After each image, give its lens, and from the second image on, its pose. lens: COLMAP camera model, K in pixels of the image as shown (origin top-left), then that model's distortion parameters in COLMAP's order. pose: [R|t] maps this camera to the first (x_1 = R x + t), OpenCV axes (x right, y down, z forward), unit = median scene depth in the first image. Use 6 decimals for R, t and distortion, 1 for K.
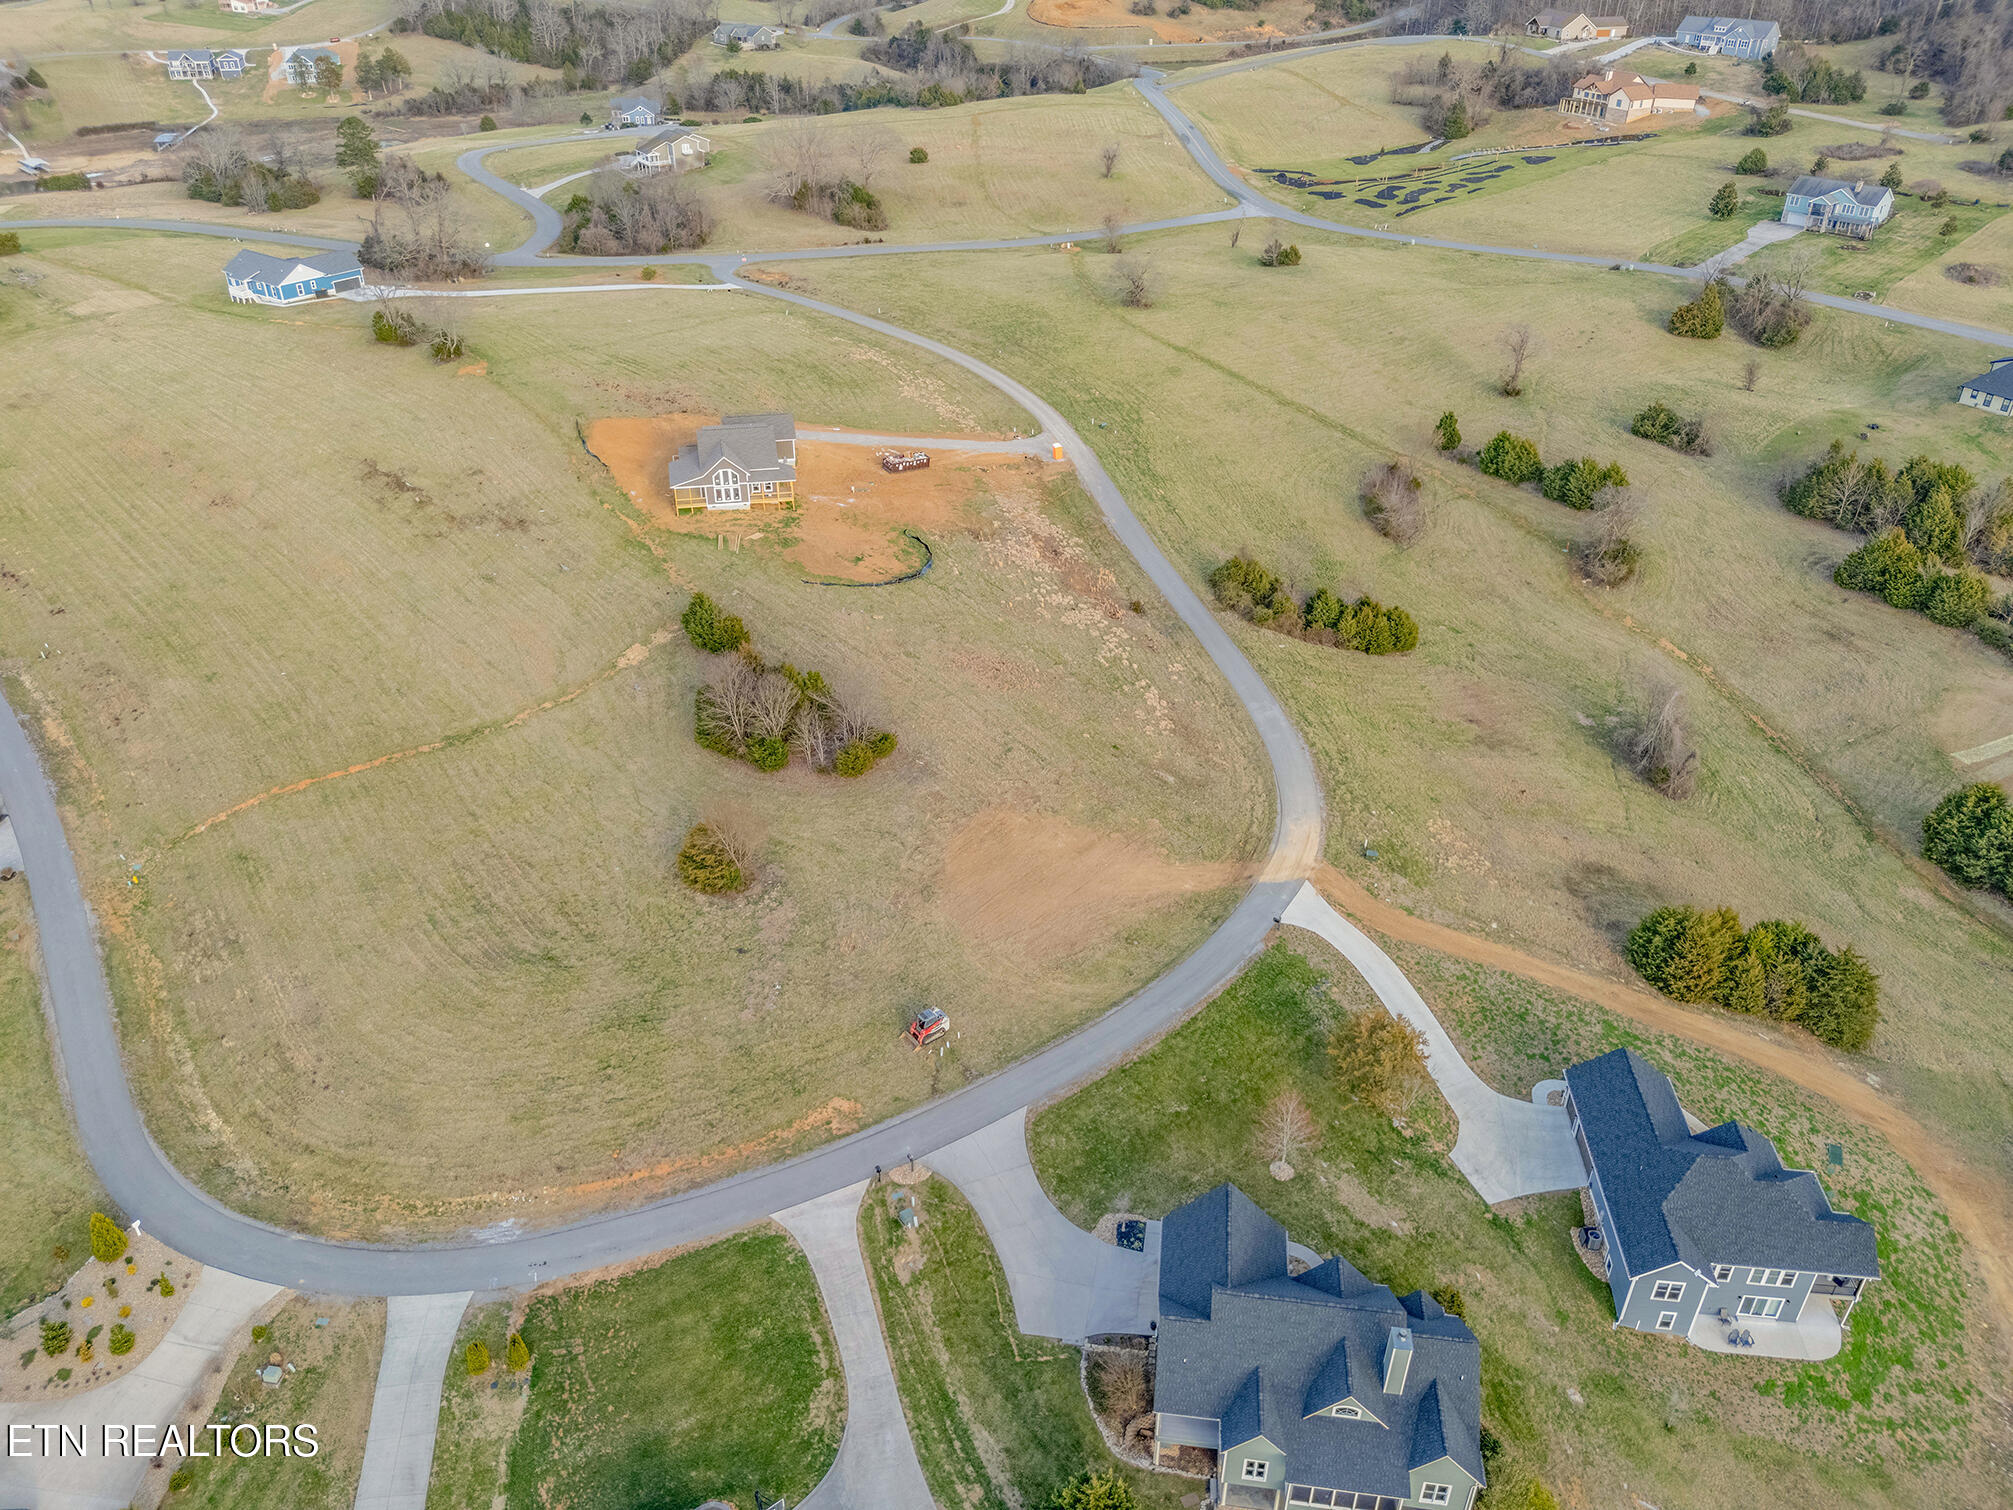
lens RADIAL K [[1477.3, 0, 993.6], [0, 1477.3, 763.1], [0, 0, 1]] dist [0.051887, -0.050456]
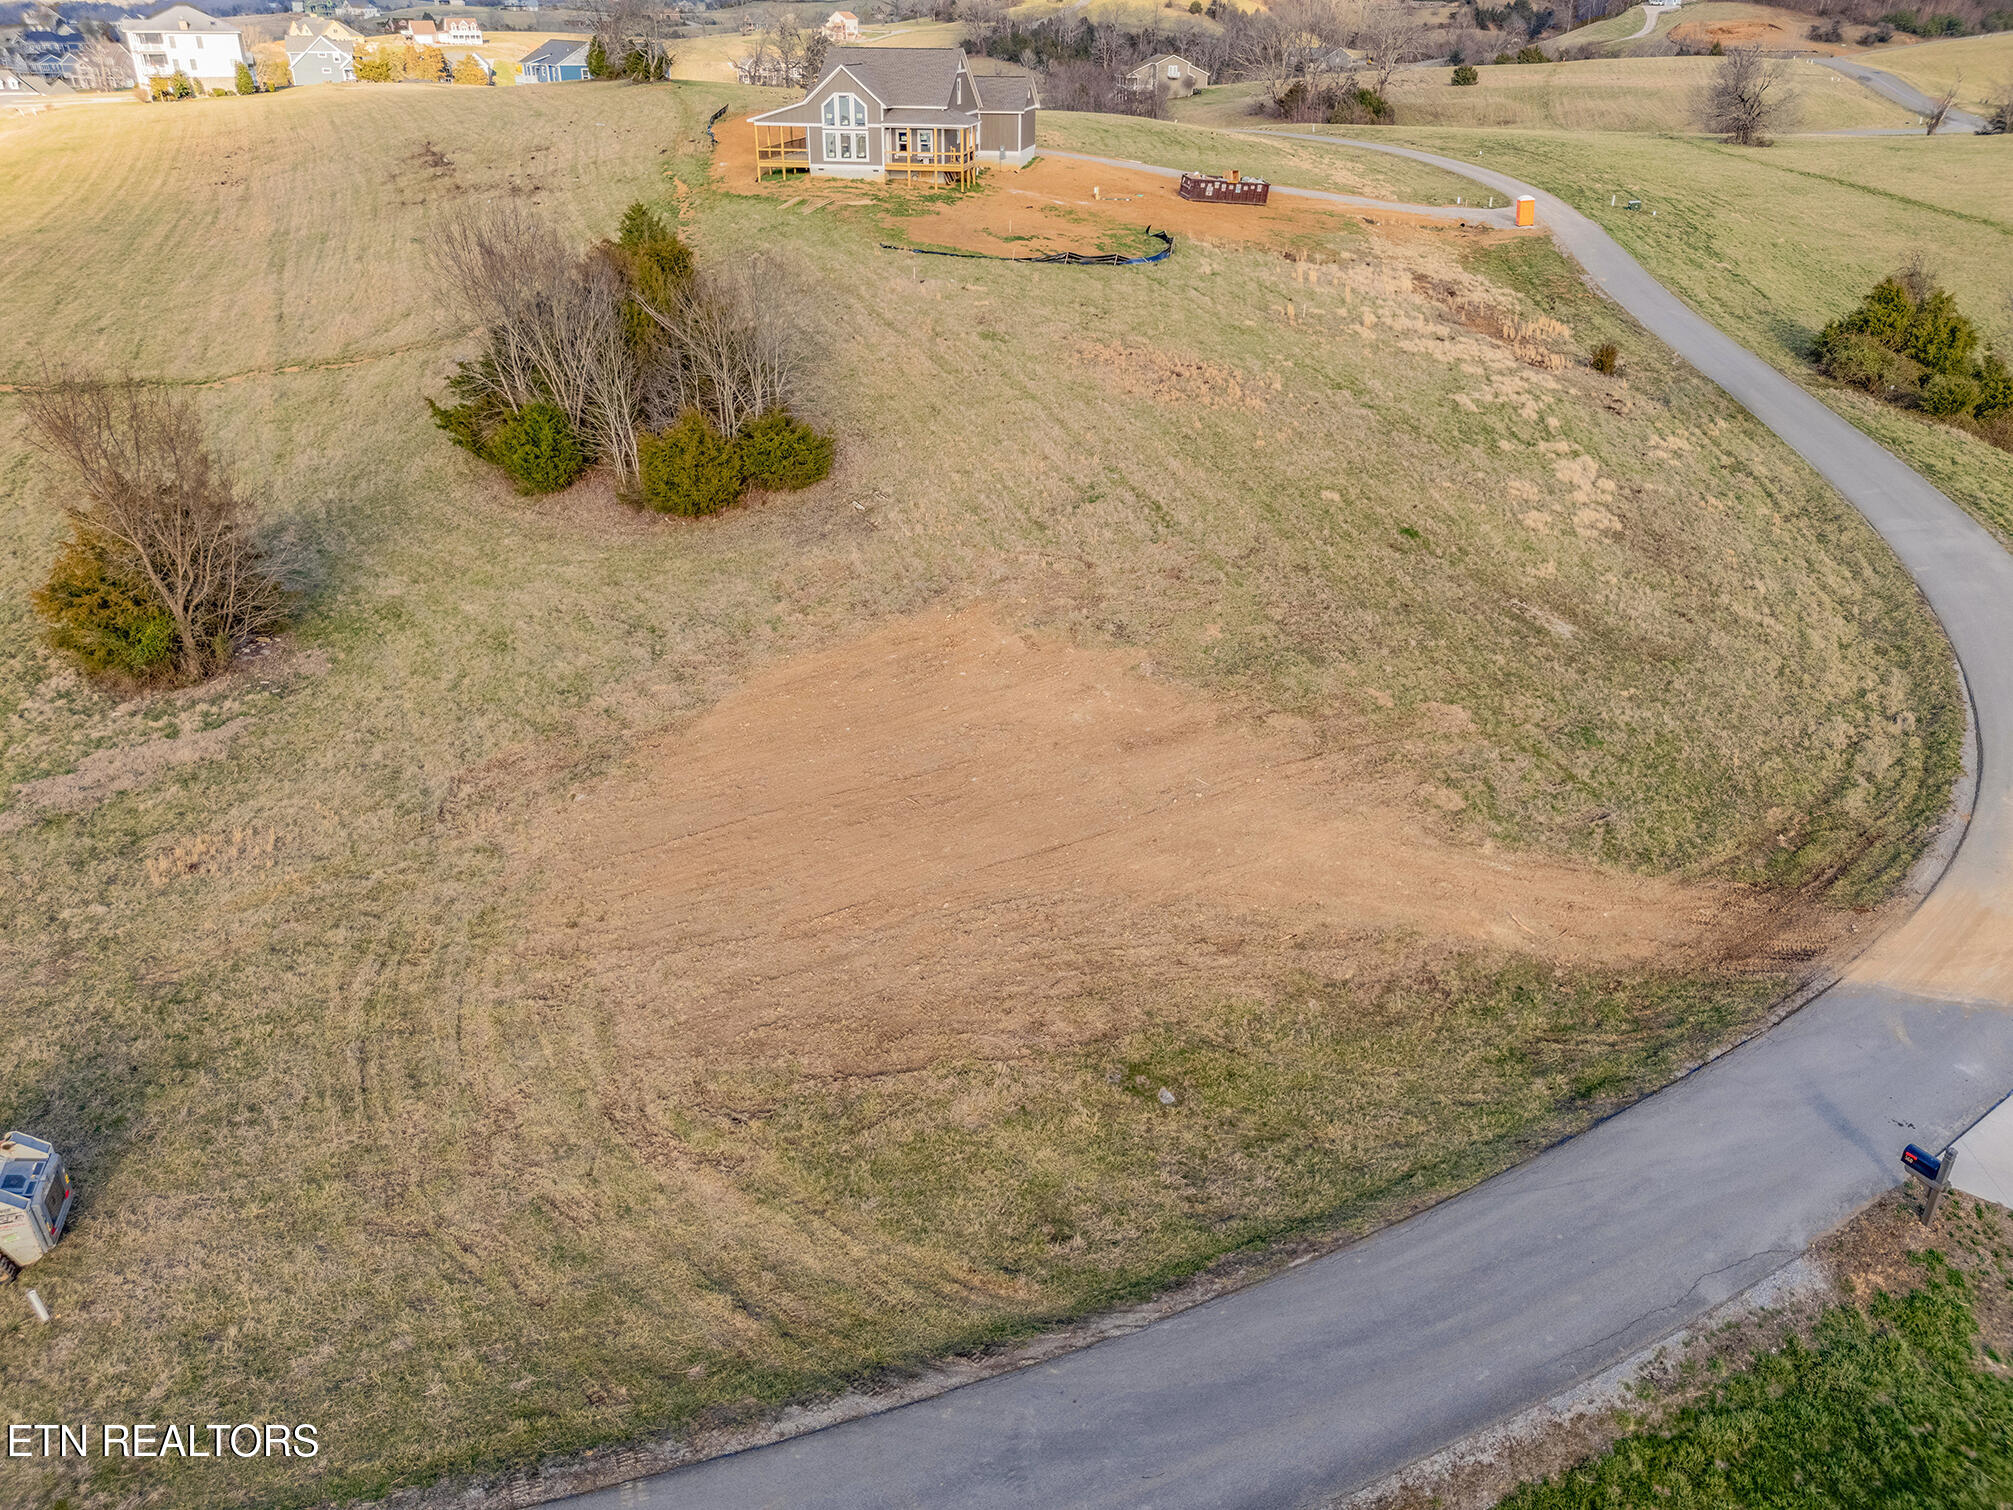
lens RADIAL K [[1477.3, 0, 997.3], [0, 1477.3, 766.0], [0, 0, 1]] dist [0.051887, -0.050456]
pose [[0.925477, 0.170441, -0.338293, 0.113708], [-0.203275, 0.977038, -0.063845, 0.076502], [0.319643, 0.127854, 0.938873, 0.641056]]
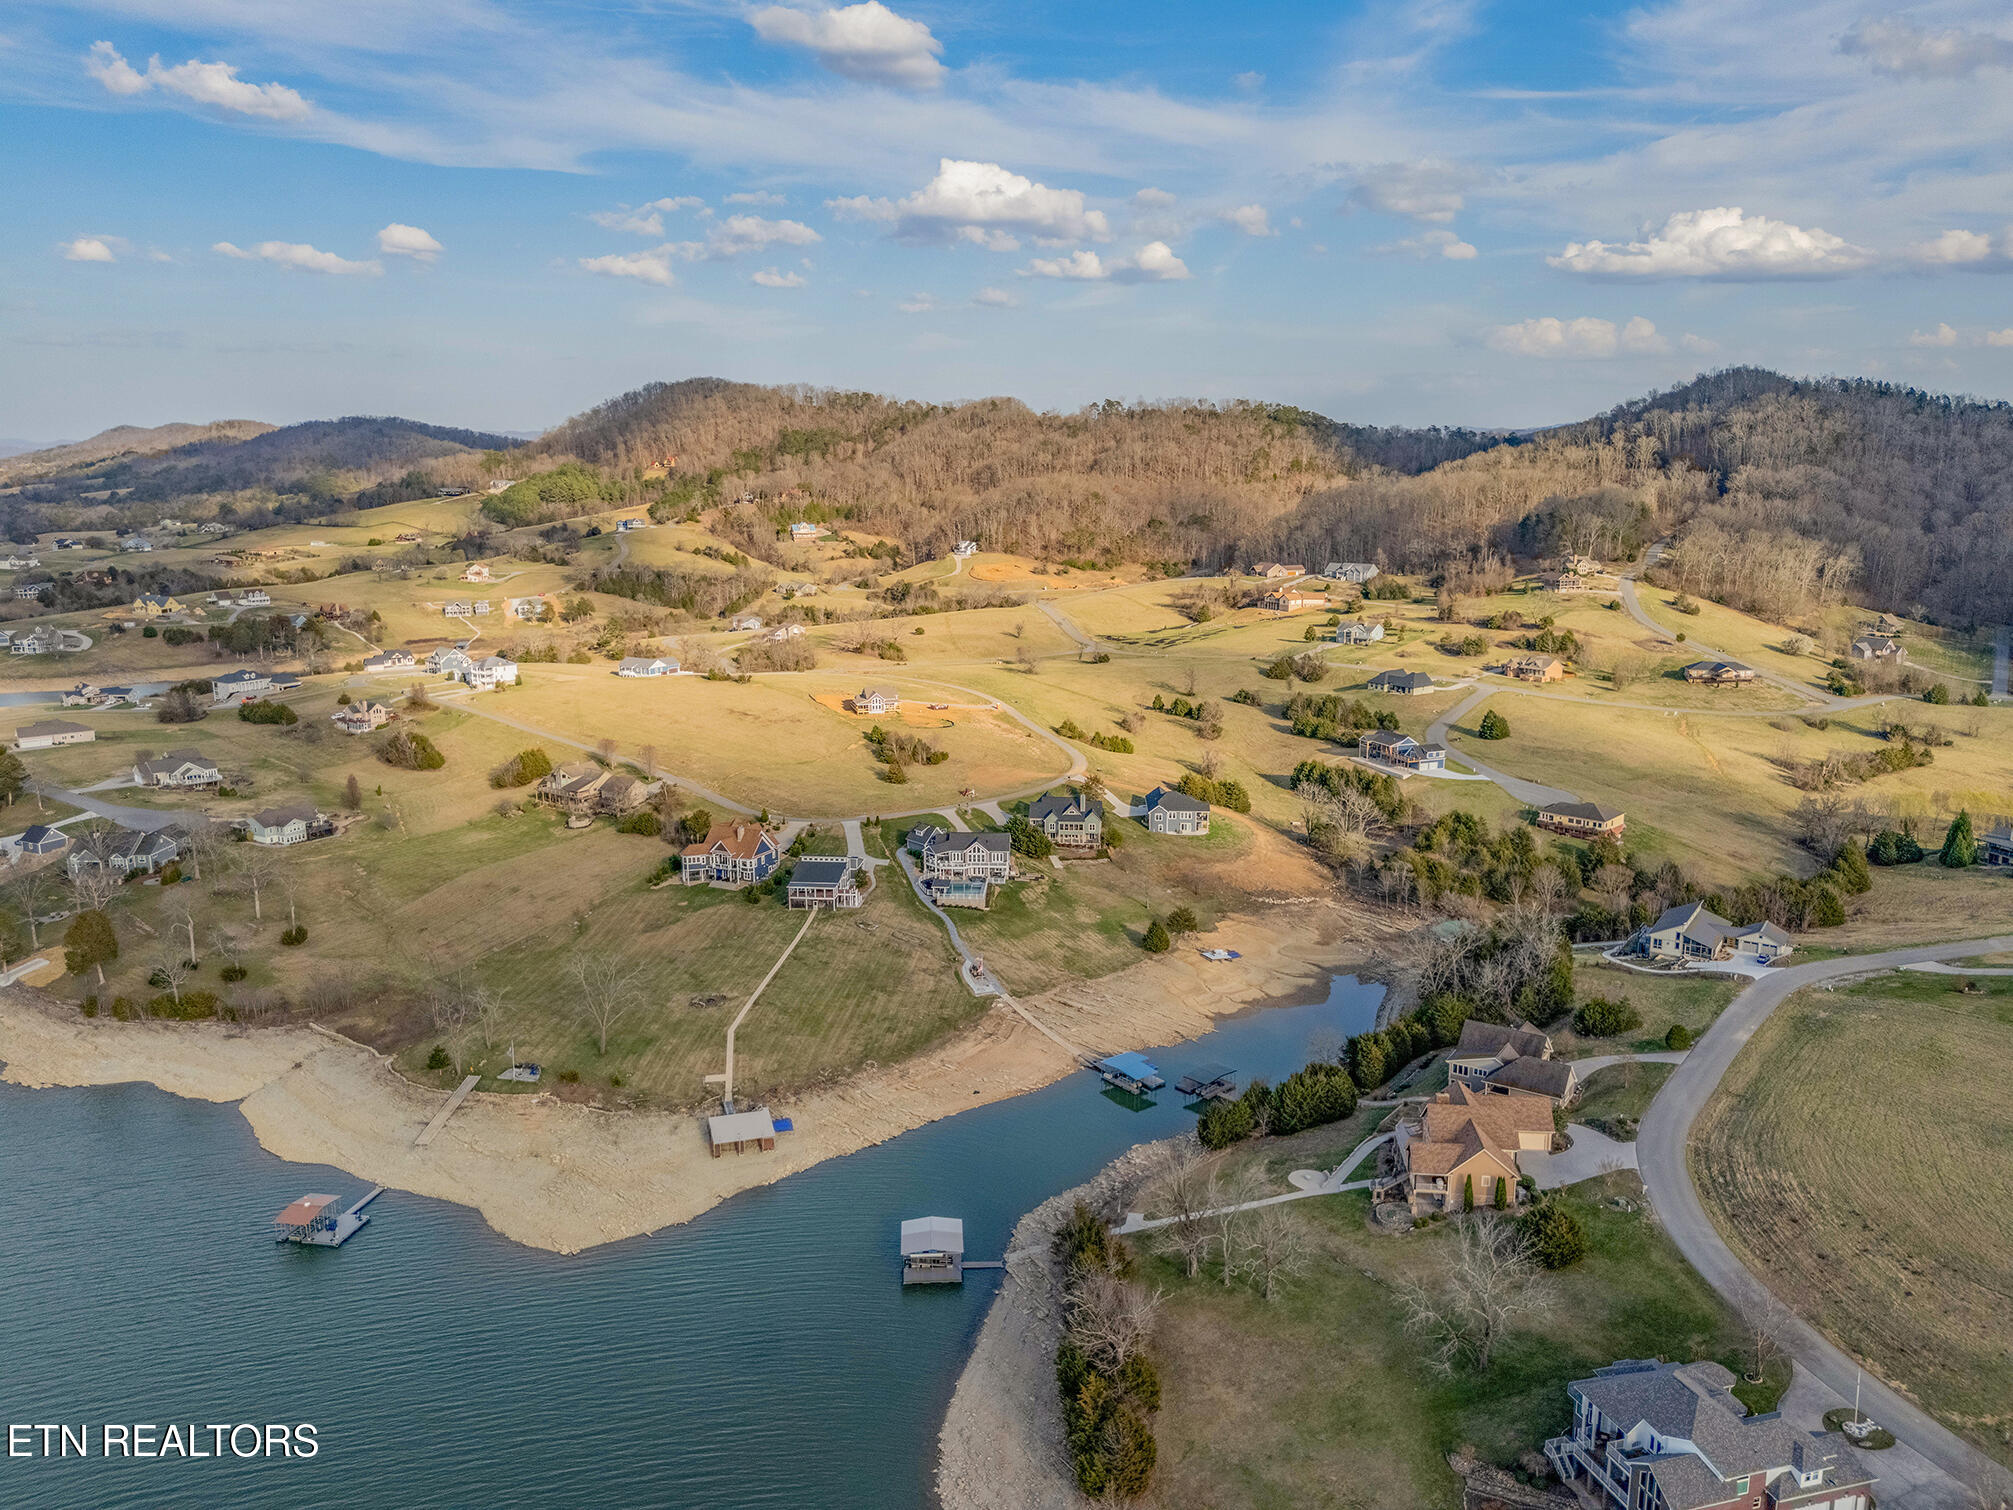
lens RADIAL K [[1477.3, 0, 1005.0], [0, 1477.3, 759.1], [0, 0, 1]] dist [0.051887, -0.050456]
pose [[0.998420, -0.023699, 0.050950, -0.102012], [0.040096, 0.935711, -0.350482, 1.026174], [-0.039368, 0.351971, 0.935183, -1.779686]]
